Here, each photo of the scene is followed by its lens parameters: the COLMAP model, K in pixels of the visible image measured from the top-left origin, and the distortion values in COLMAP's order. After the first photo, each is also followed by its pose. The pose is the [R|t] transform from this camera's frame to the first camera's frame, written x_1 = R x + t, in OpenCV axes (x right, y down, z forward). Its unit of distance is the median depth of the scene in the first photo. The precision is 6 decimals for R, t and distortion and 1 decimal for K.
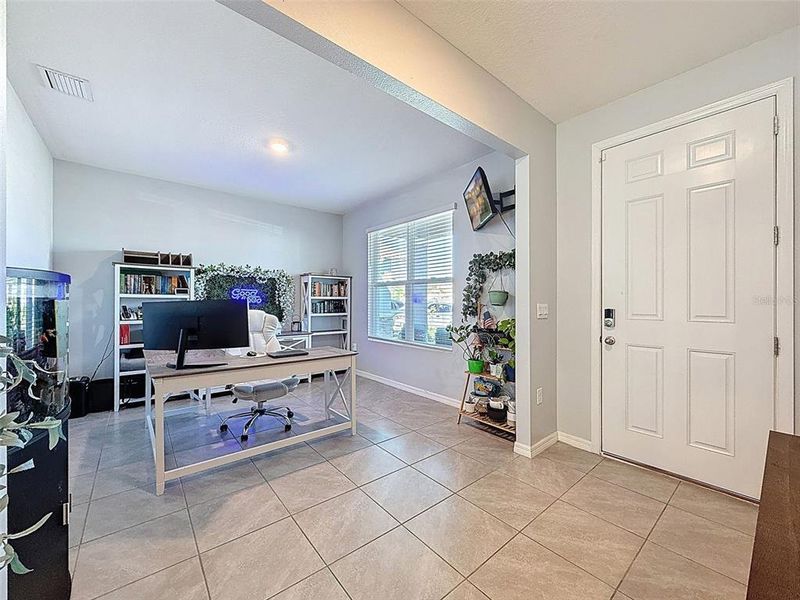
lens RADIAL K [[320.5, 0, 401.2], [0, 320.5, 299.7], [0, 0, 1]] dist [-0.000578, -0.000030]
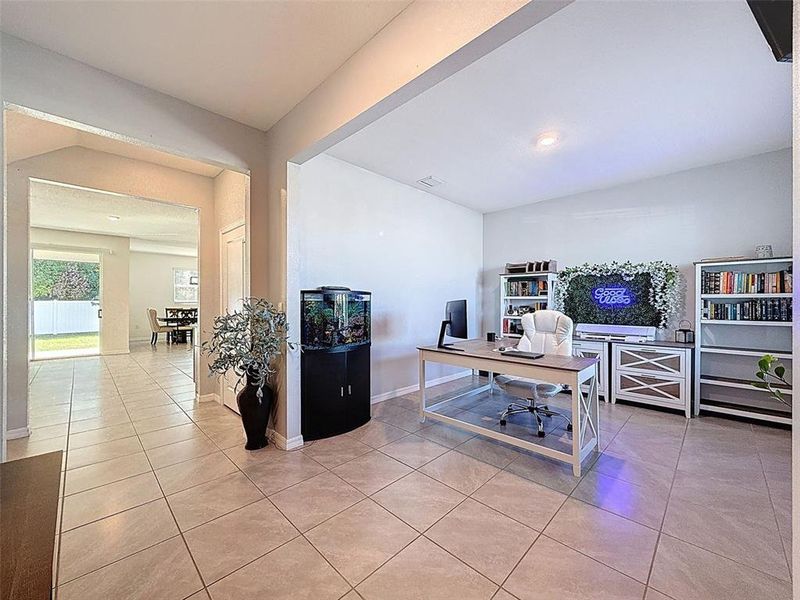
lens RADIAL K [[320.5, 0, 401.2], [0, 320.5, 299.7], [0, 0, 1]] dist [-0.000578, -0.000030]
pose [[0.095839, -0.006988, -0.995372, 0.436718], [0.007111, 0.999955, -0.006335, 0.001438], [0.995371, -0.006471, 0.095885, 0.387659]]
